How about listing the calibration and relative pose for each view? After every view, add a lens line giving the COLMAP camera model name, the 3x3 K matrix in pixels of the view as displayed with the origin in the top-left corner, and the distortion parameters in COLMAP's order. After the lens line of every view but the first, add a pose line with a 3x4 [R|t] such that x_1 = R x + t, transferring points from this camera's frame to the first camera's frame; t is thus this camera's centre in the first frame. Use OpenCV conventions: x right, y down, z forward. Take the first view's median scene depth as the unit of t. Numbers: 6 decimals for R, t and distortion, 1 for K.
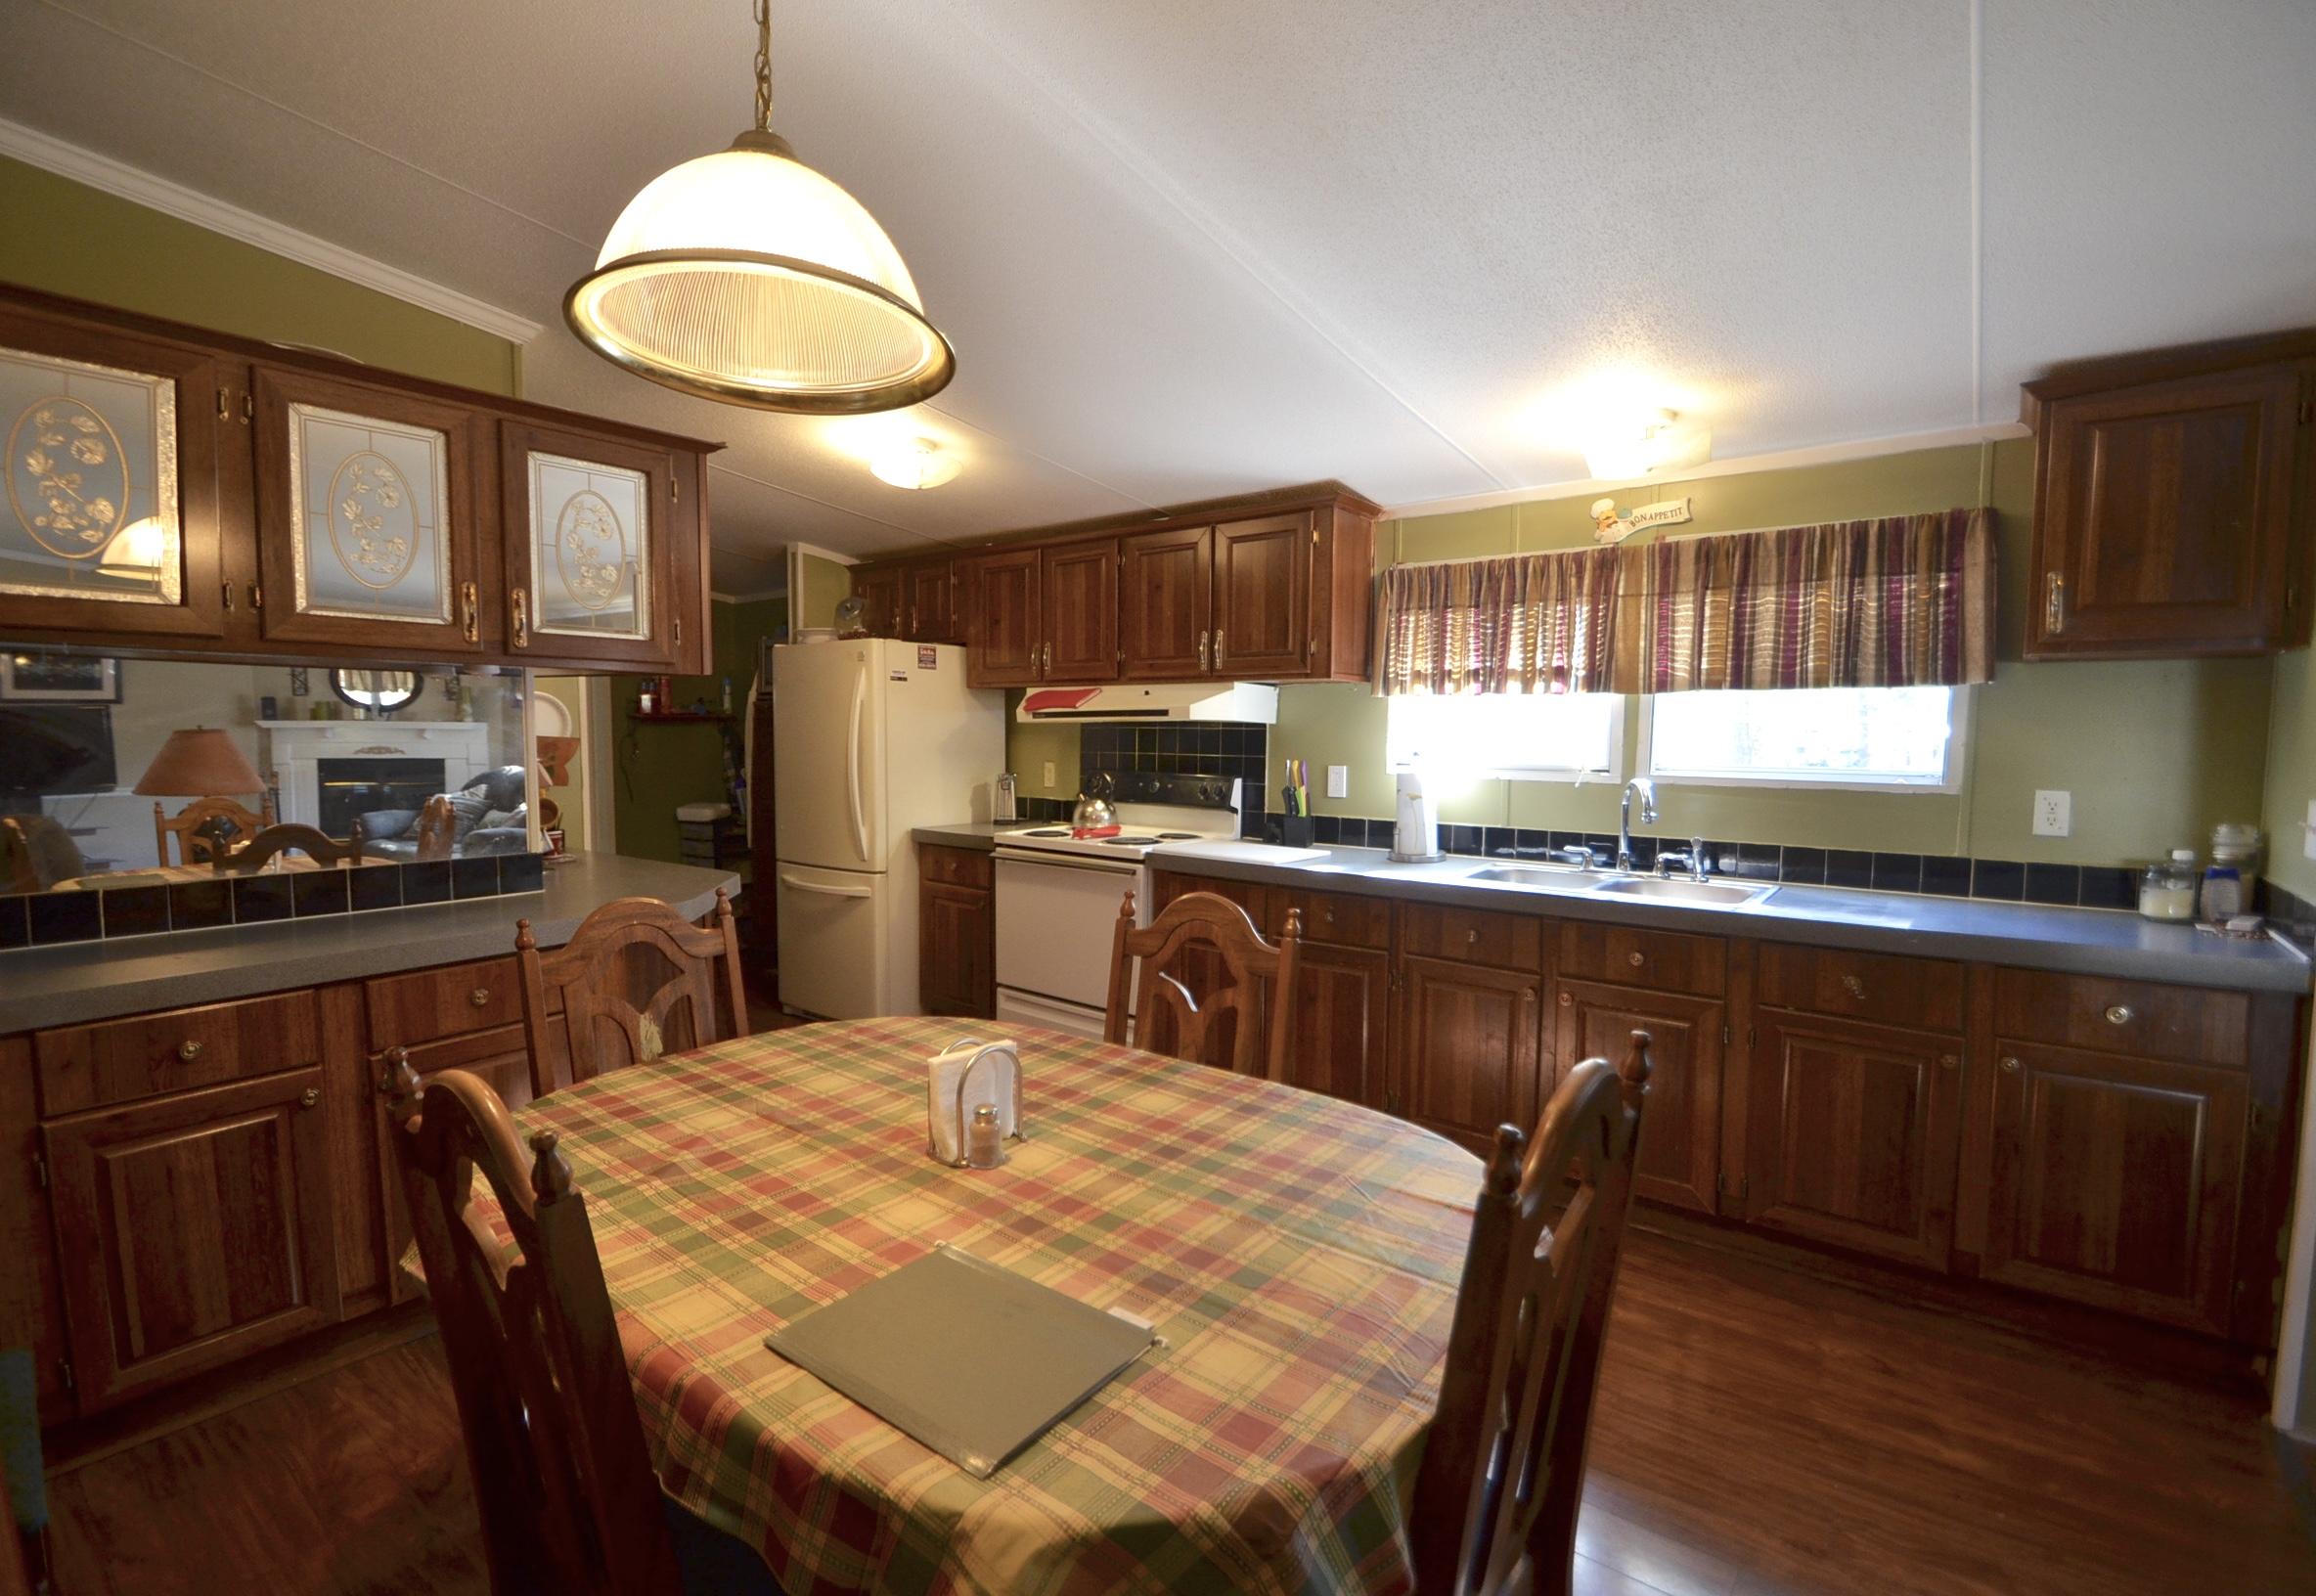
lens RADIAL K [[1037.9, 0, 1158.0], [0, 1037.9, 798.0], [0, 0, 1]] dist [-0.014220, -0.000196]
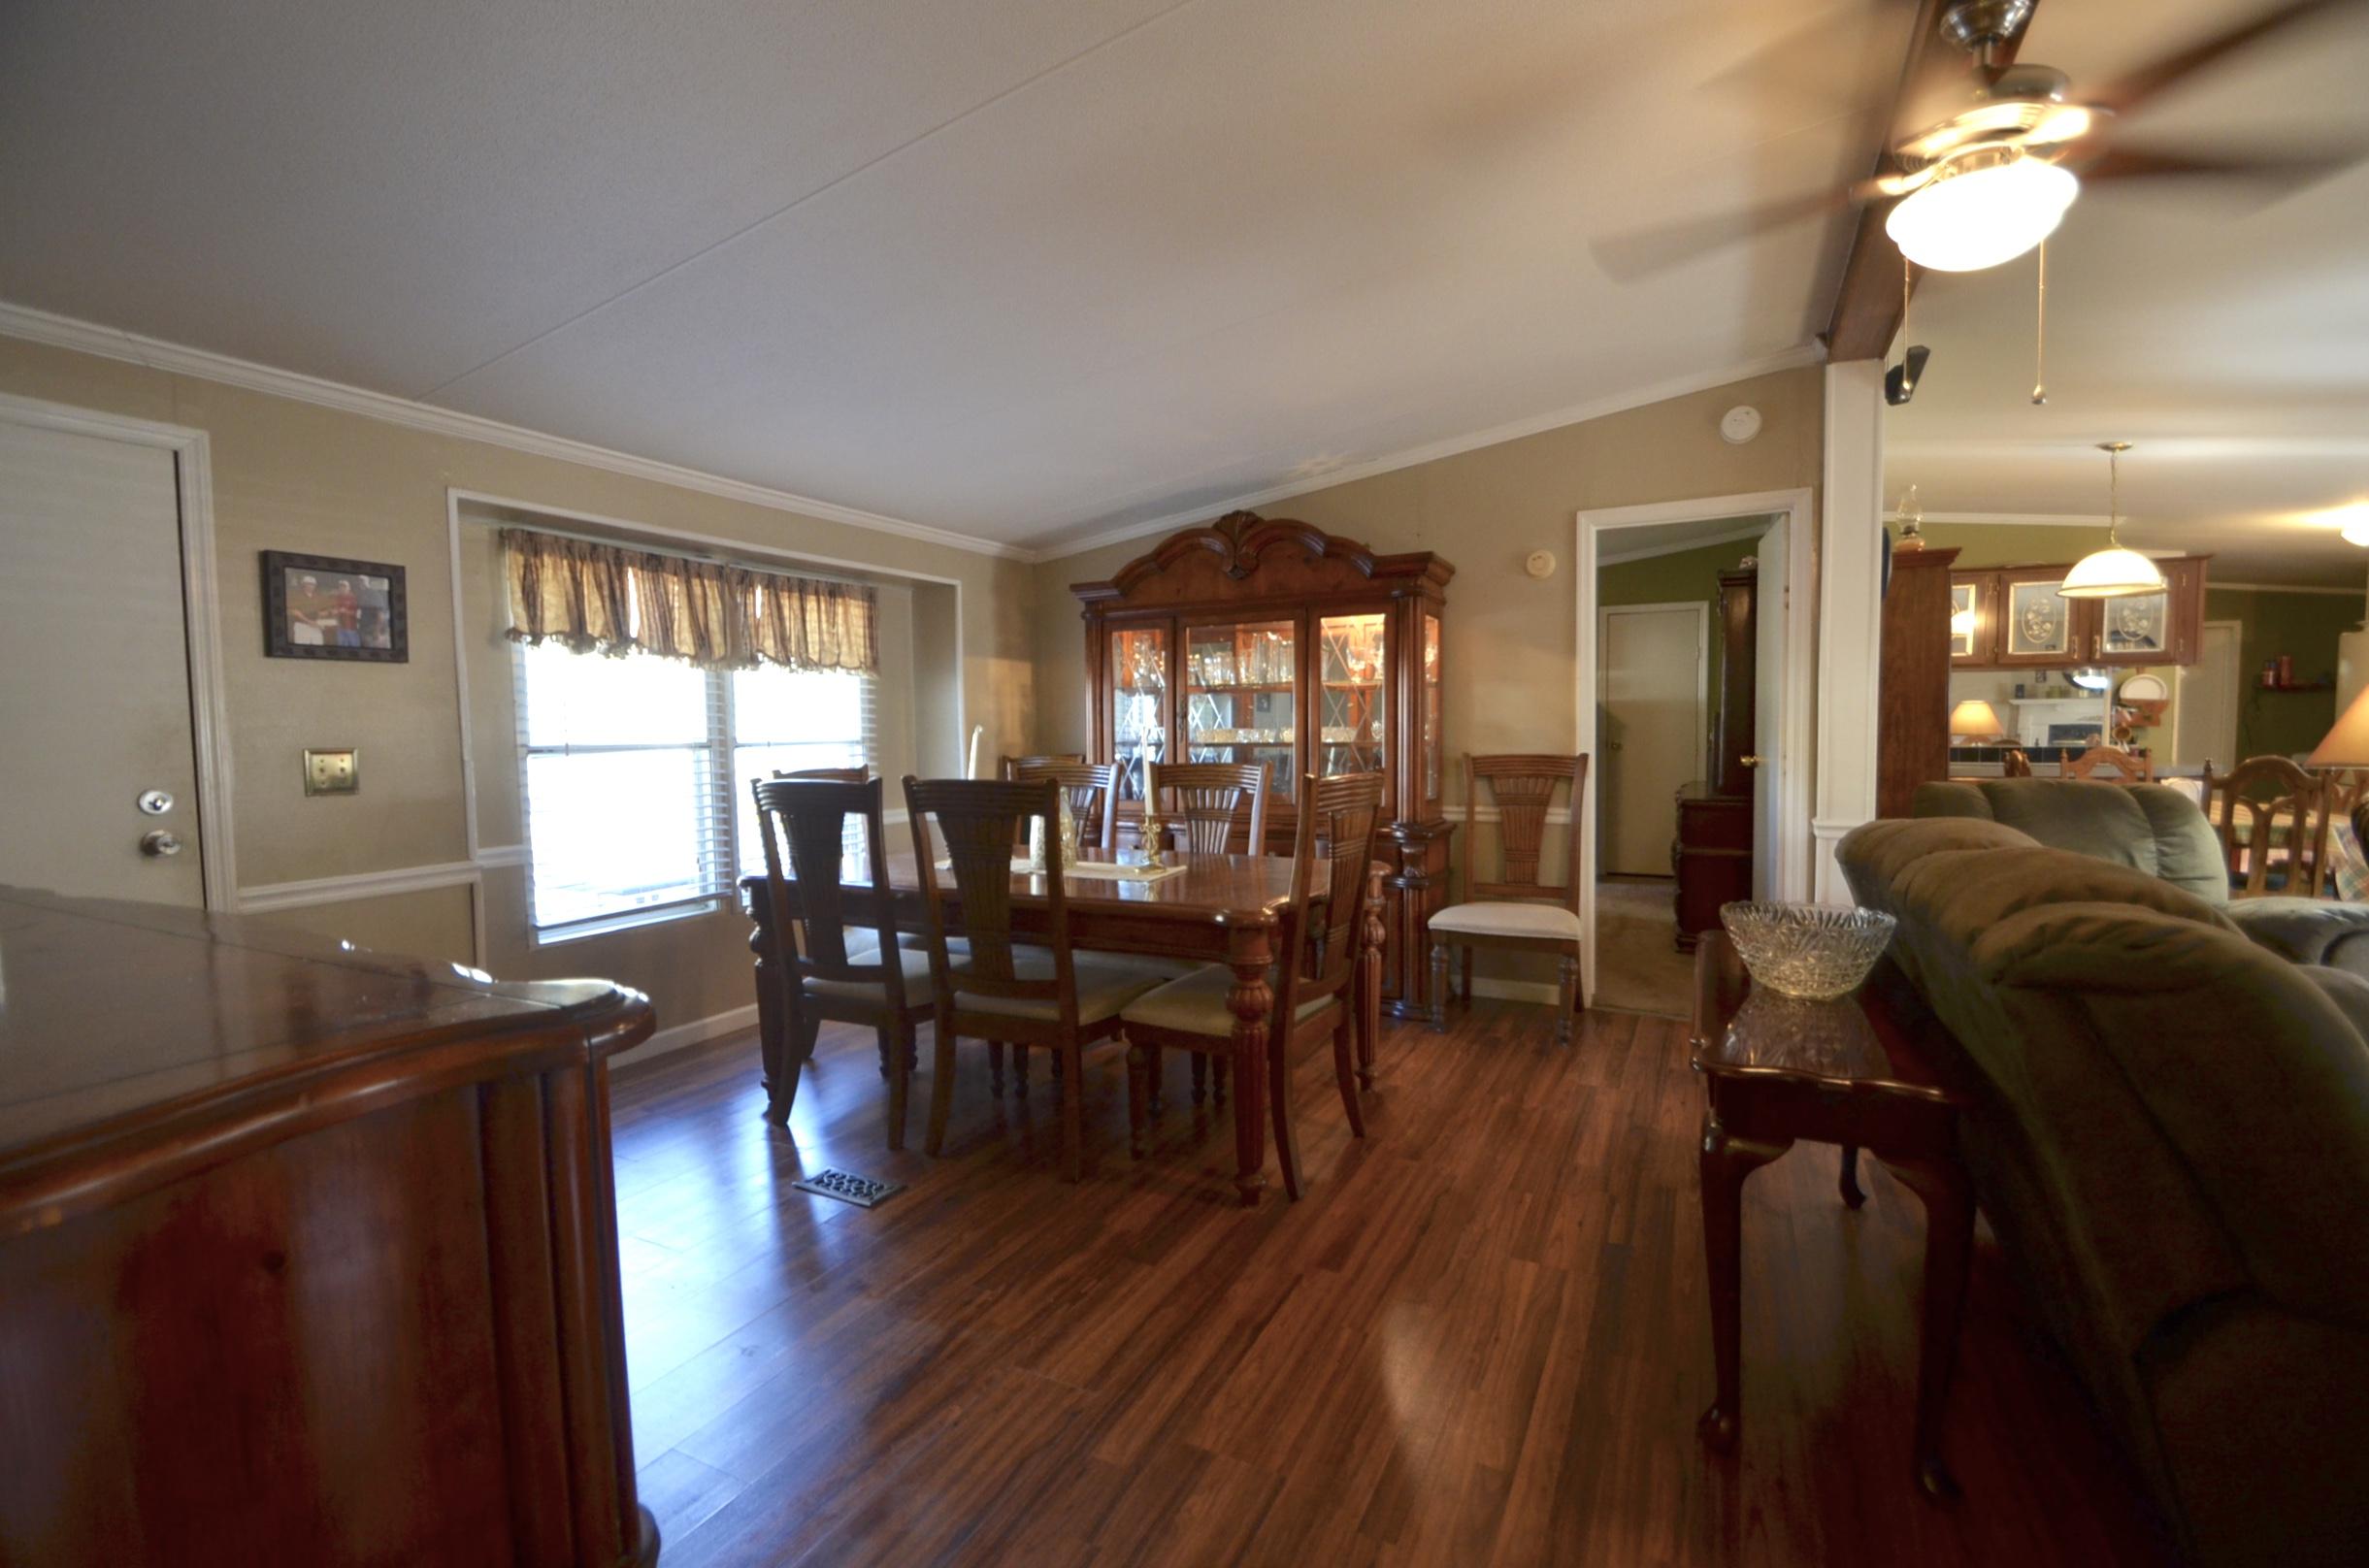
lens RADIAL K [[1031.1, 0, 1184.5], [0, 1031.1, 784.0], [0, 0, 1]] dist [-0.001770, -0.000565]
pose [[0.158793, 0.056387, -0.985700, 0.609288], [-0.059932, 0.997077, 0.047383, 0.068811], [0.985491, 0.051551, 0.161709, -0.632685]]
